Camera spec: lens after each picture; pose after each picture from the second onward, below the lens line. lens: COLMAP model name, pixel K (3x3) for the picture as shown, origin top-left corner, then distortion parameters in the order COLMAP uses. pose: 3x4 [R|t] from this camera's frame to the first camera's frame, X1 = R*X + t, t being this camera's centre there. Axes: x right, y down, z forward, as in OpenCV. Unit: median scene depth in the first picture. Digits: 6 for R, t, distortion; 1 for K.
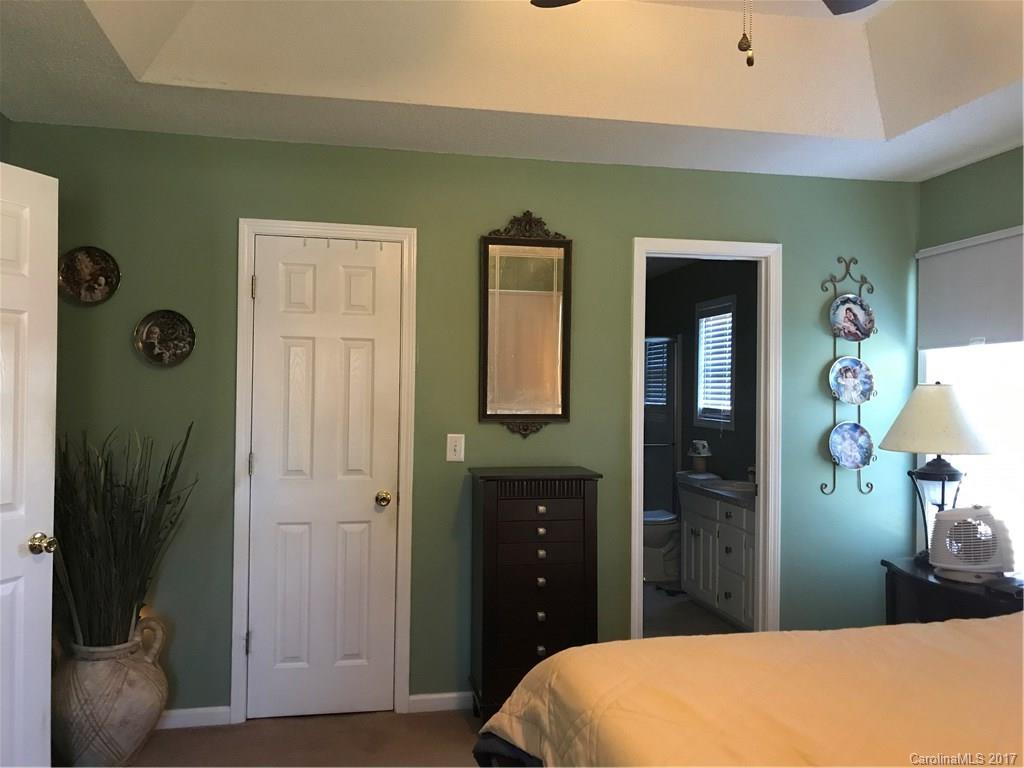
lens RADIAL K [[845.6, 0, 512.6], [0, 845.6, 384.5], [0, 0, 1]] dist [0.031276, -0.031796]
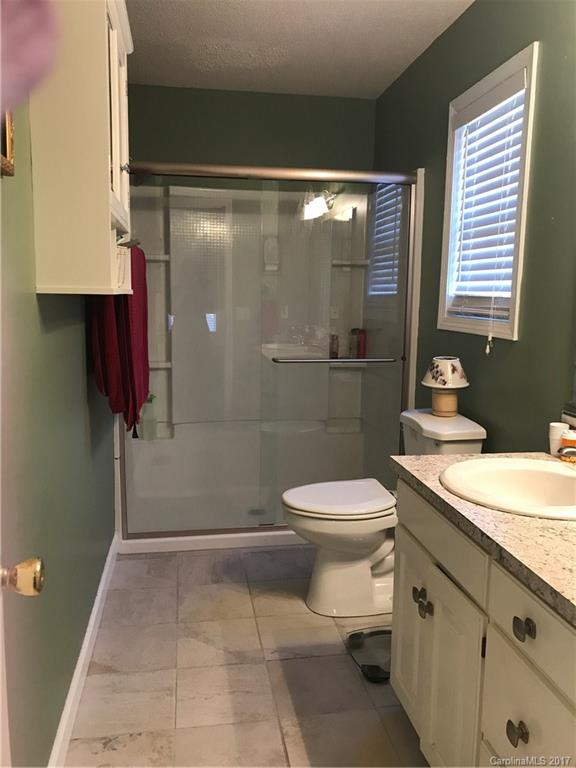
lens RADIAL K [[634.2, 0, 289.0], [0, 634.2, 384.5], [0, 0, 1]] dist [0.031276, -0.031796]
pose [[0.999278, 0.007626, -0.037233, 0.136410], [-0.002236, 0.989761, 0.142720, 0.026263], [0.037940, -0.142534, 0.989063, 0.596854]]
